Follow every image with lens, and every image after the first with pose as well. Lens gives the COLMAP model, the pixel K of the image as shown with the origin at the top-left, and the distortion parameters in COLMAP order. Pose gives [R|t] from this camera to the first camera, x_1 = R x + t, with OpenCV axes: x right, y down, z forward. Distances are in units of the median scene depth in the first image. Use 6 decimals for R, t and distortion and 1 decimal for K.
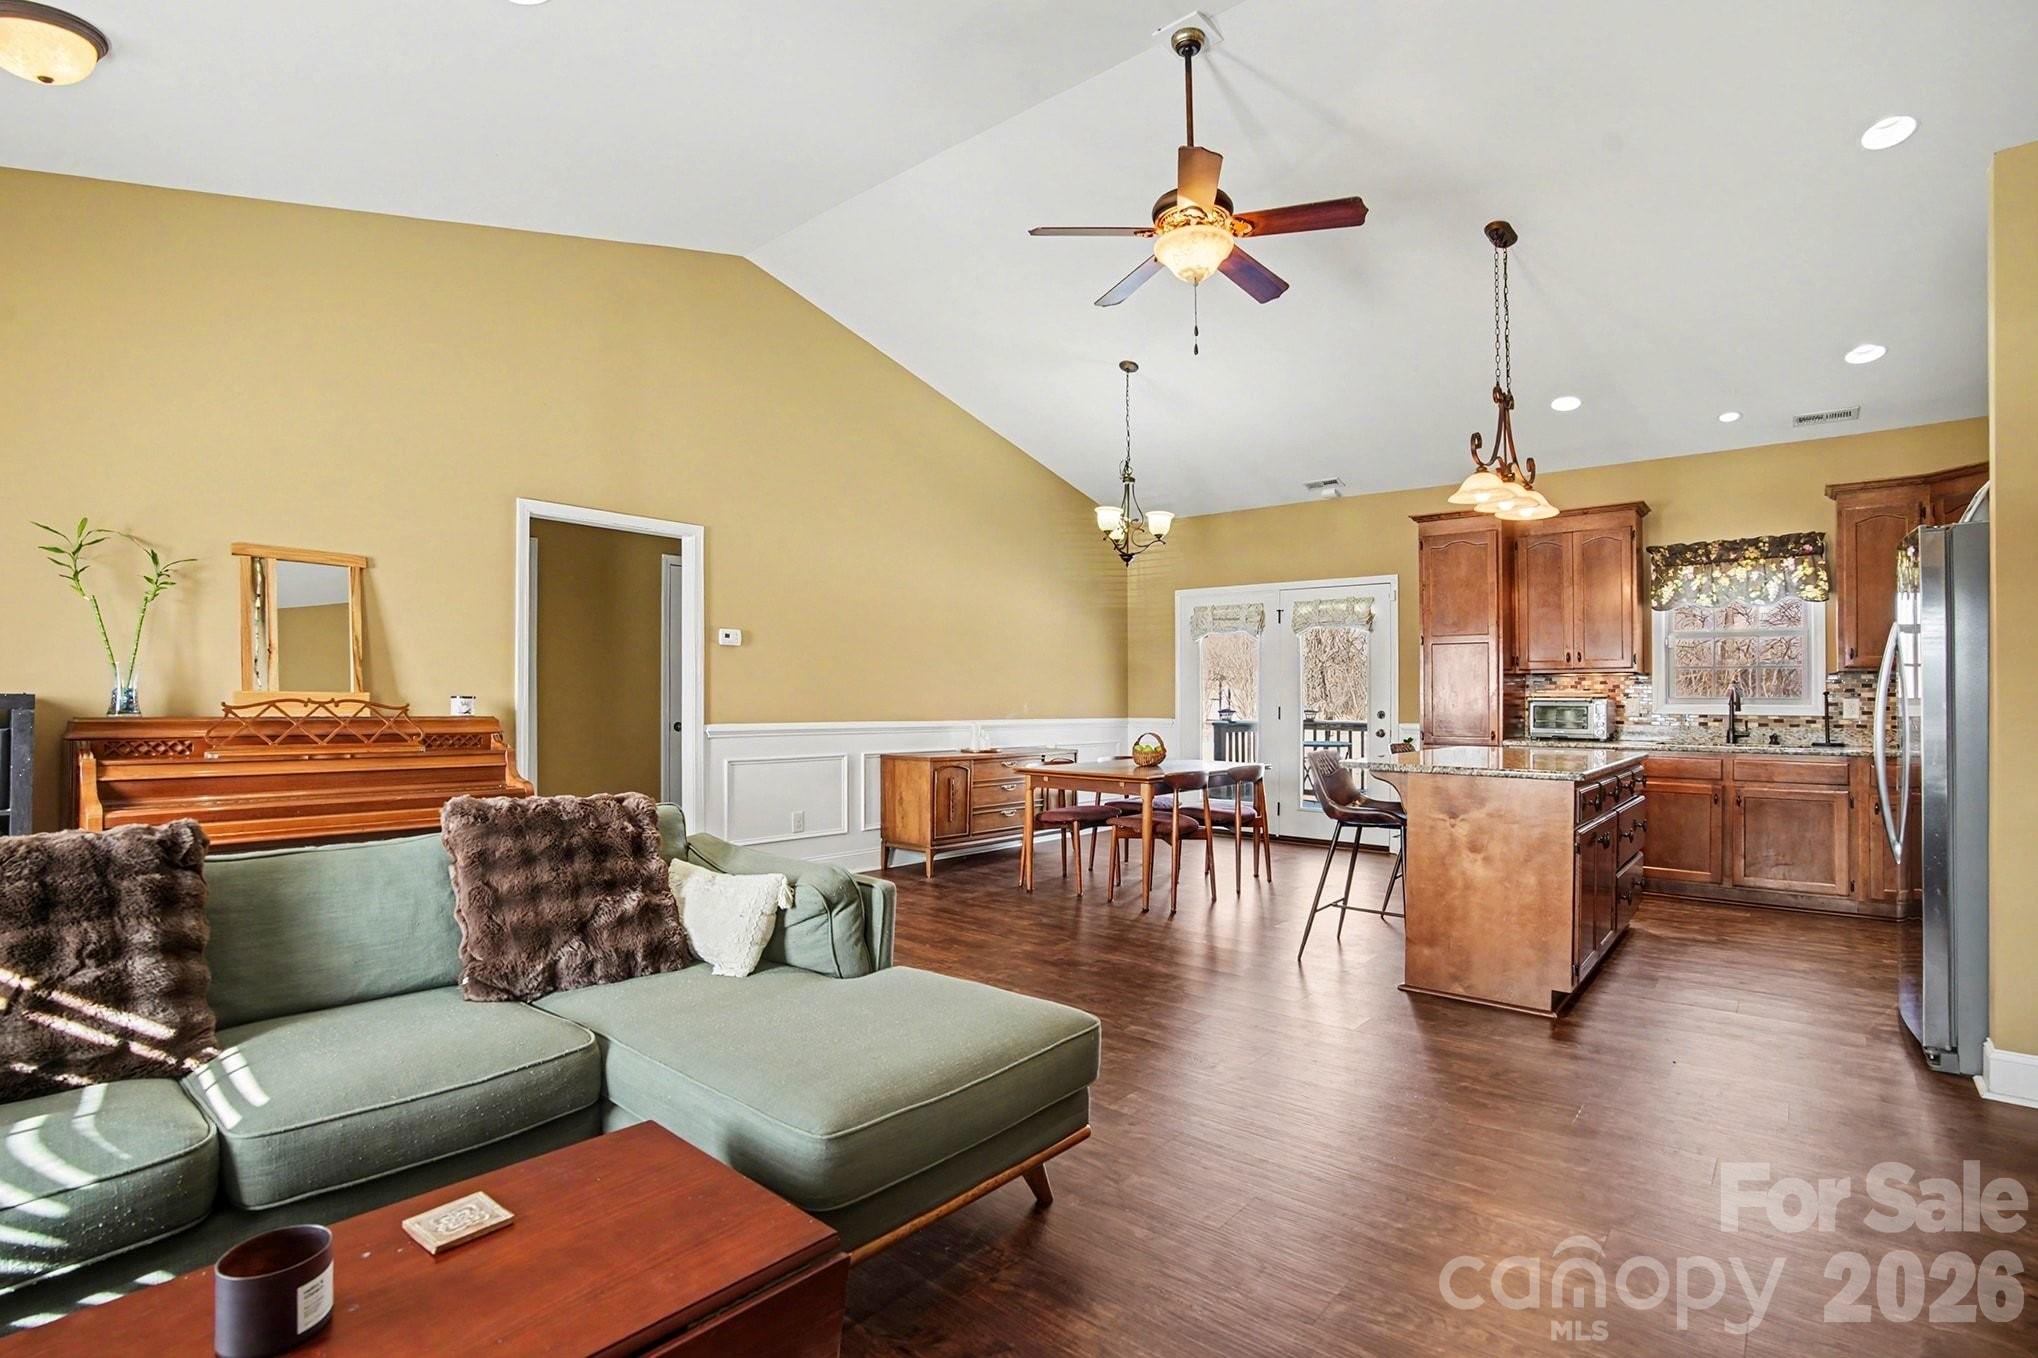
lens RADIAL K [[972.4, 0, 998.0], [0, 972.4, 684.3], [0, 0, 1]] dist [-0.038255, 0.007424]
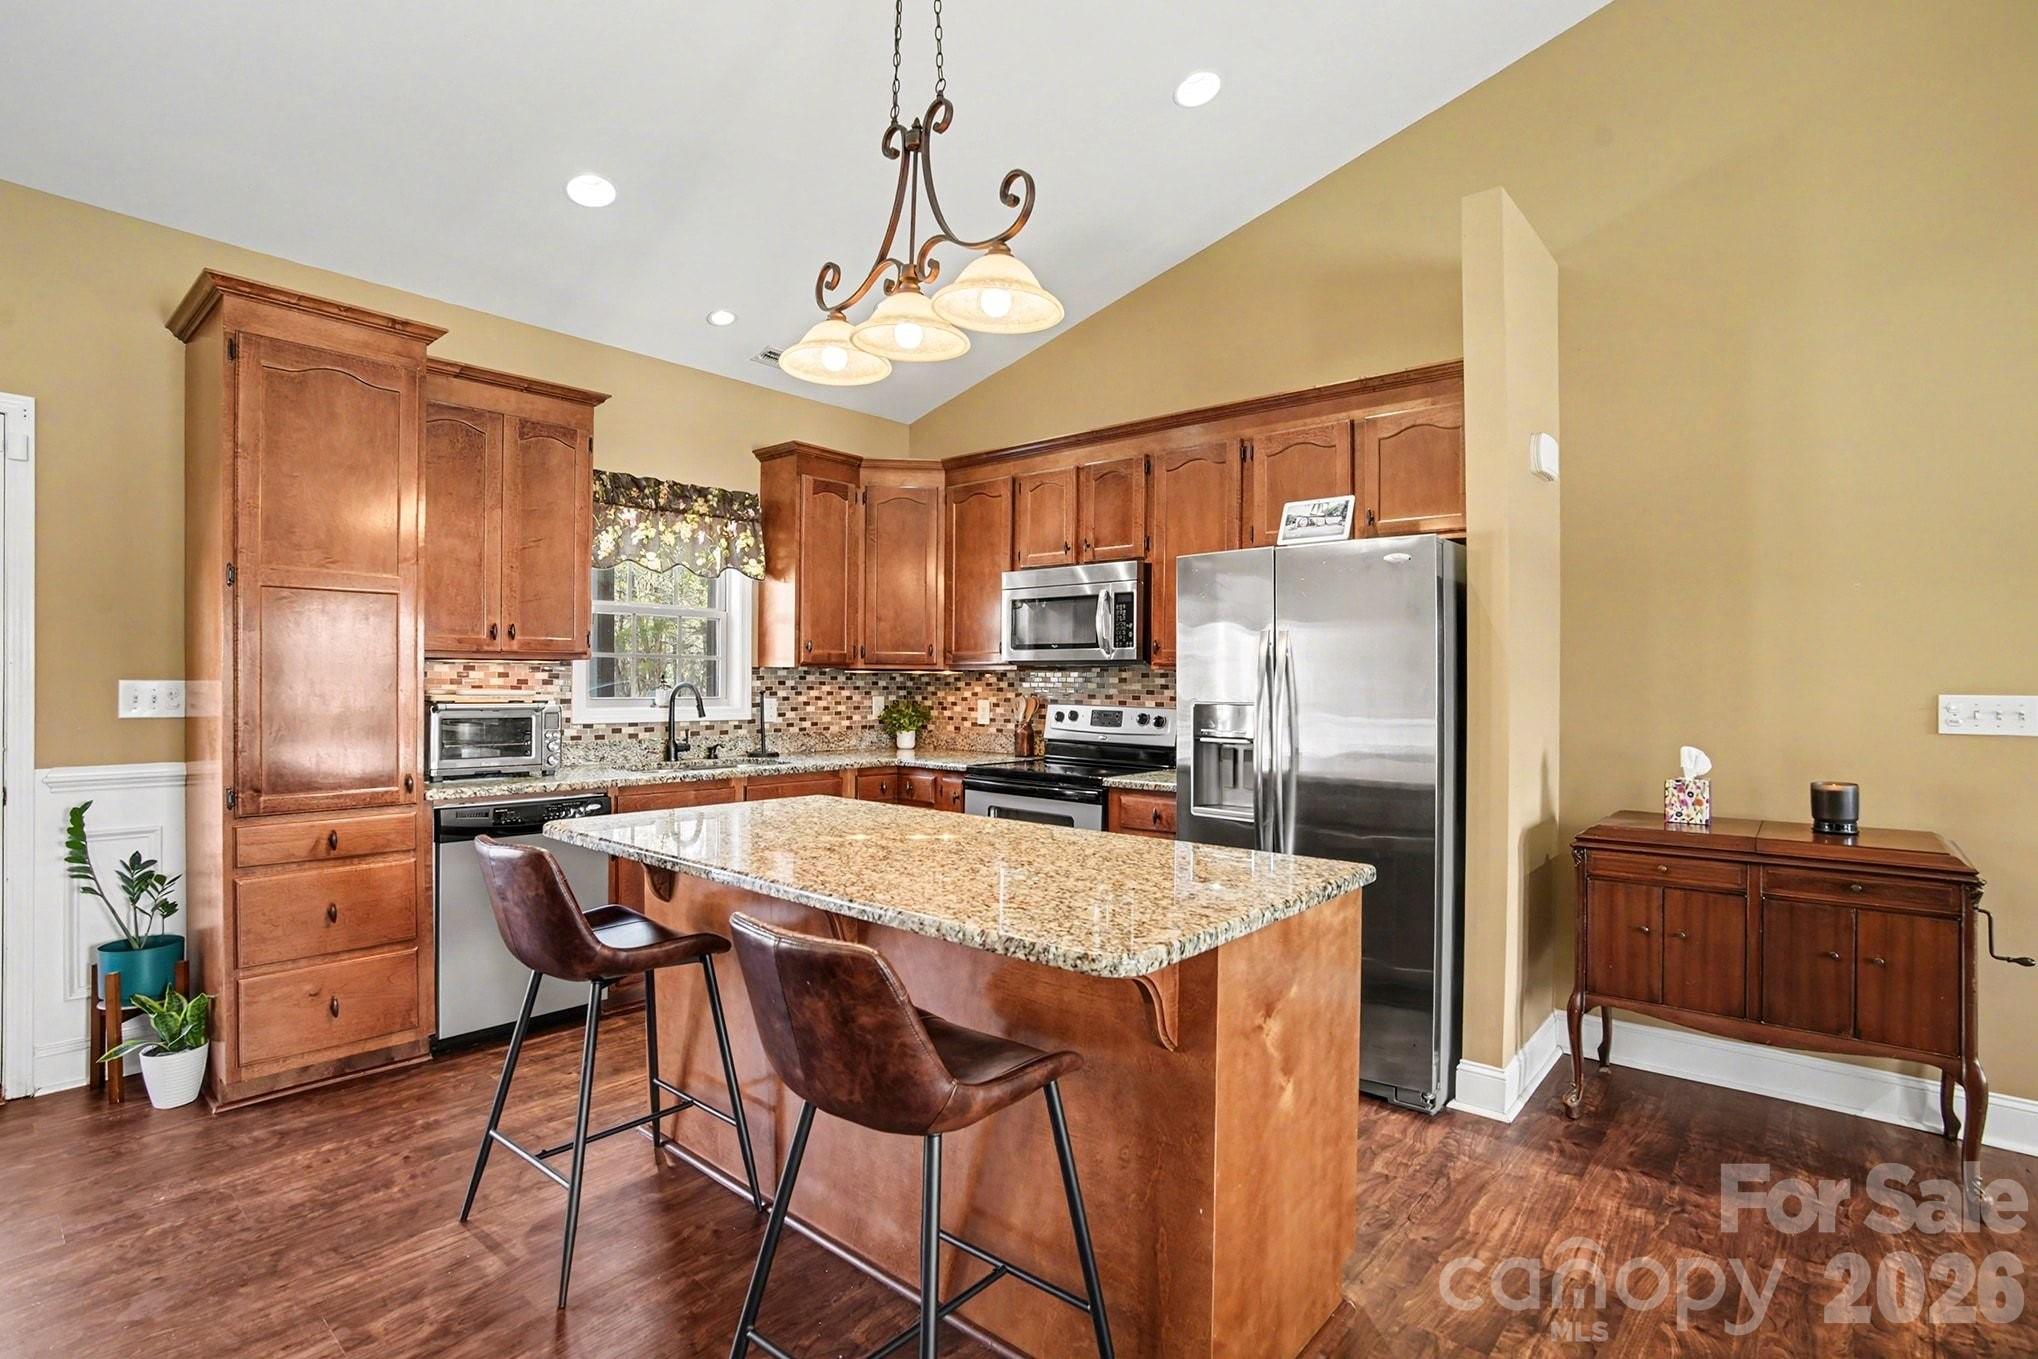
lens RADIAL K [[999.7, 0, 1017.4], [0, 999.7, 674.9], [0, 0, 1]] dist [-0.015946, 0.001196]
pose [[0.005226, -0.000490, 0.999986, 0.003911], [-0.024318, 0.999704, 0.000617, -0.010979], [-0.999691, -0.024320, 0.005213, 0.724992]]
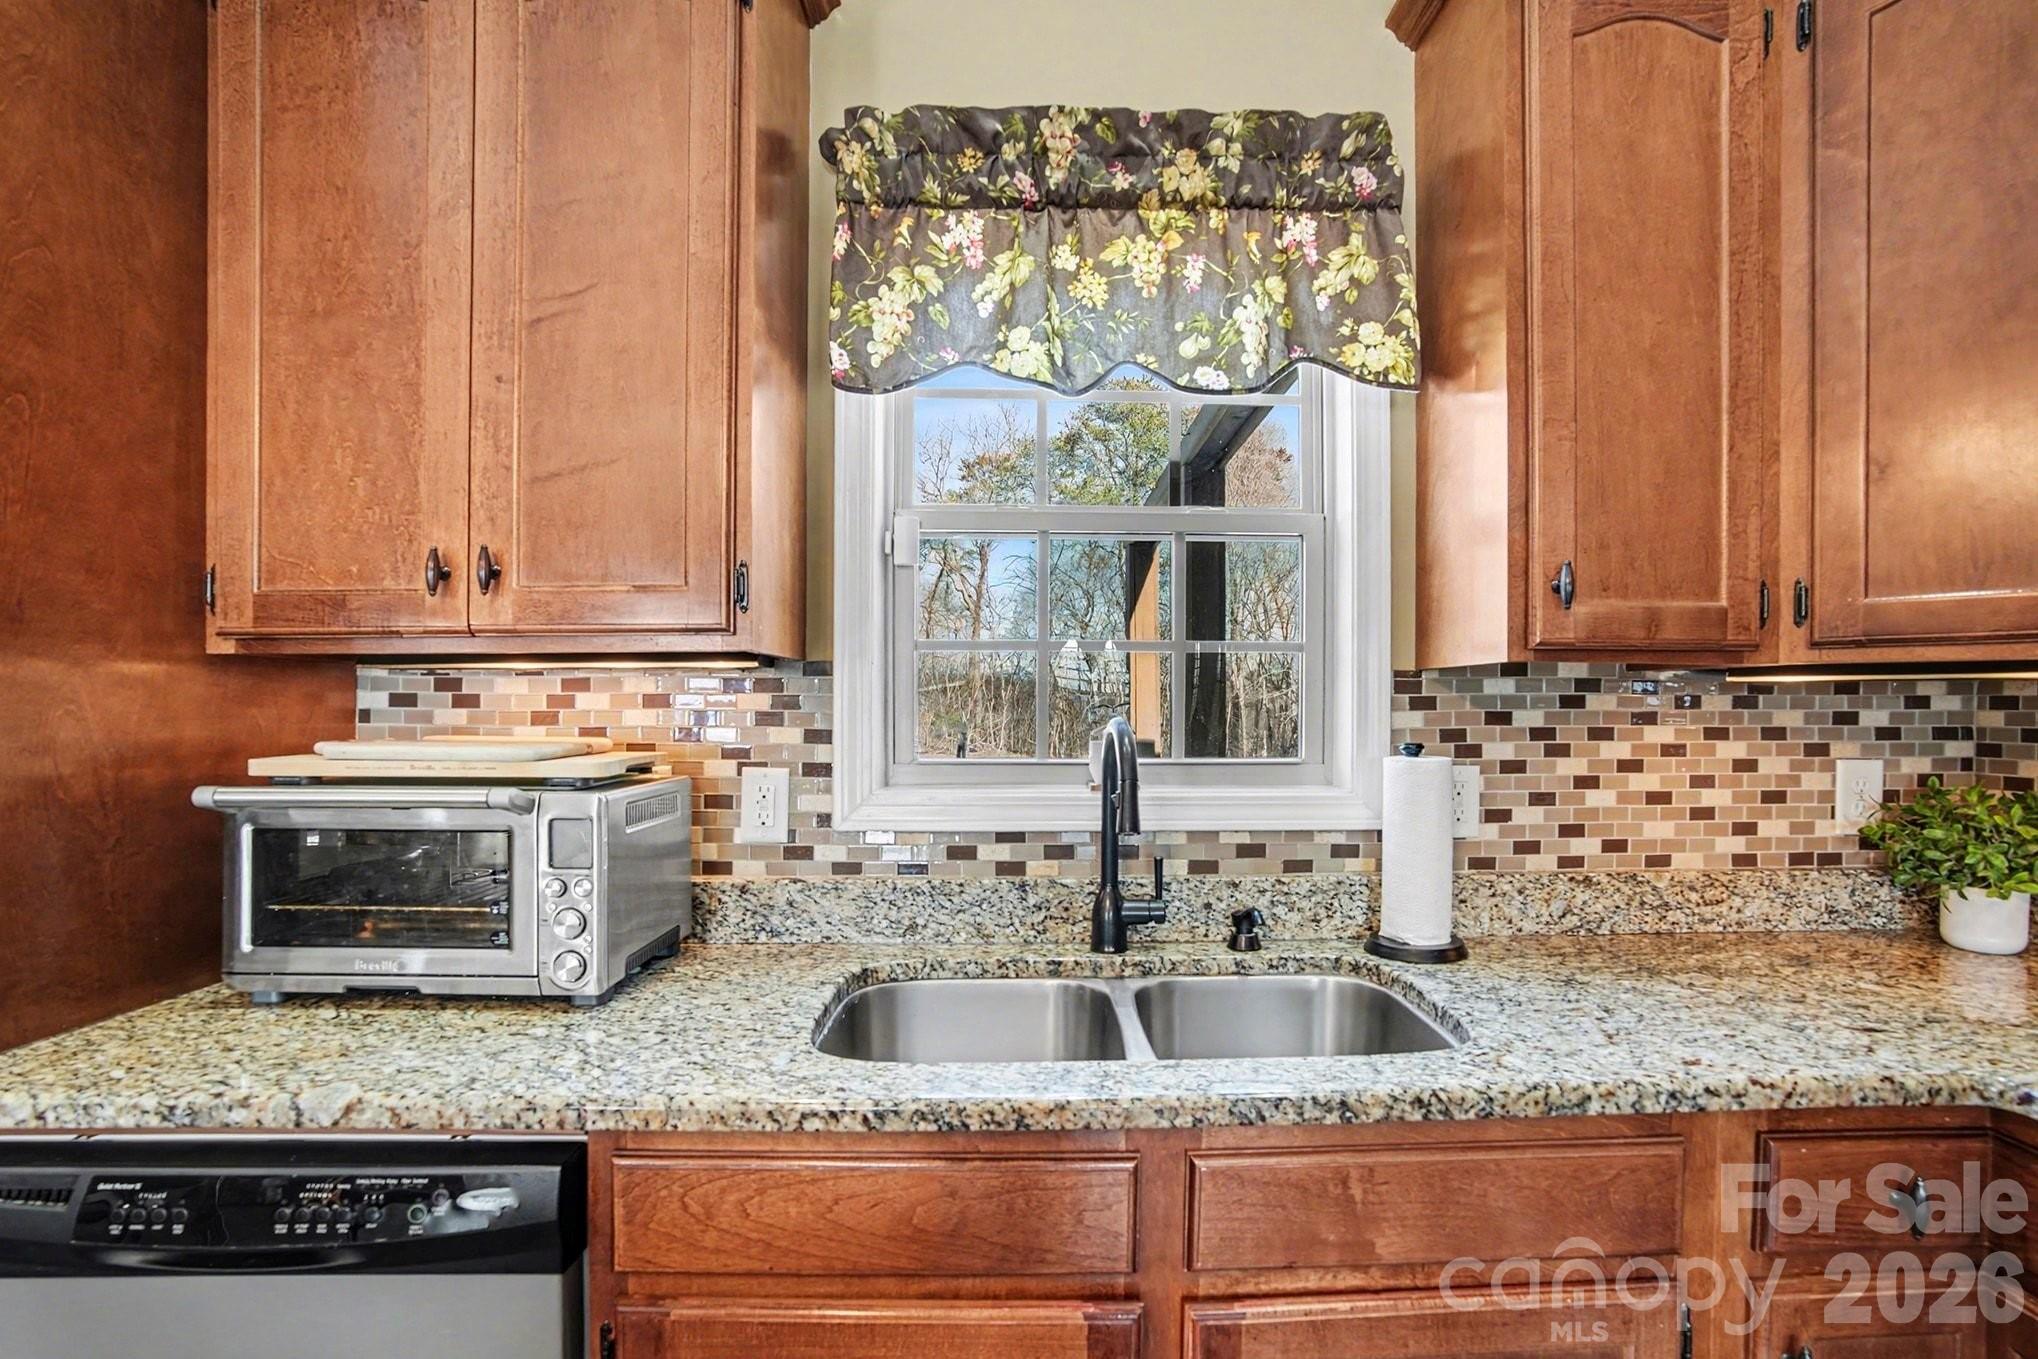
lens RADIAL K [[972.4, 0, 1067.4], [0, 972.4, 734.9], [0, 0, 1]] dist [-0.038255, 0.007424]
pose [[0.728282, -0.023707, 0.684867, 0.583841], [-0.006917, 0.999096, 0.041940, -0.004461], [-0.685242, -0.035281, 0.727460, 0.817007]]
